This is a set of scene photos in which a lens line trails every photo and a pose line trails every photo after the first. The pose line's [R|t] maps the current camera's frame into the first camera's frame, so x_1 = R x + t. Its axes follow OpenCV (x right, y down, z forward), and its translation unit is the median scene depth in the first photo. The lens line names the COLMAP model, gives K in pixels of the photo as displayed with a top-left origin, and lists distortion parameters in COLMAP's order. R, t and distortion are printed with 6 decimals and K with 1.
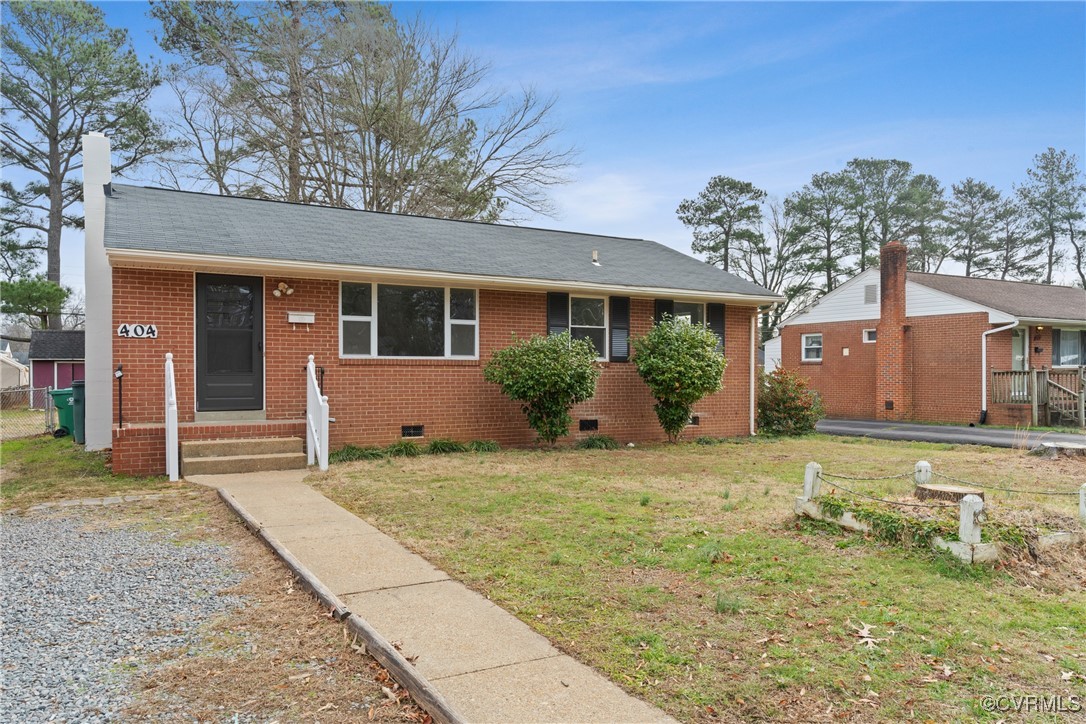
lens RADIAL K [[732.0, 0, 547.0], [0, 732.0, 365.6], [0, 0, 1]] dist [0.014340, -0.001191]
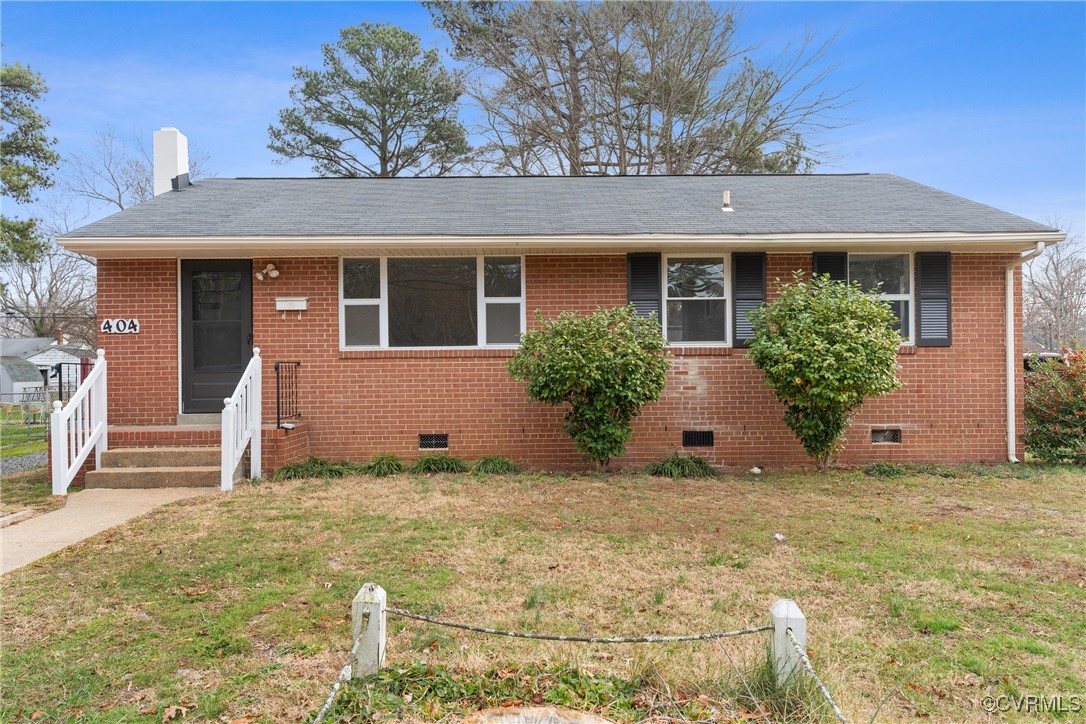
lens RADIAL K [[764.7, 0, 542.6], [0, 764.7, 363.2], [0, 0, 1]] dist [0.003670, 0.004143]
pose [[0.886300, -0.014069, -0.462898, 0.314275], [0.017051, 0.999852, 0.002258, 0.005753], [0.462798, -0.009894, 0.886409, 0.335297]]
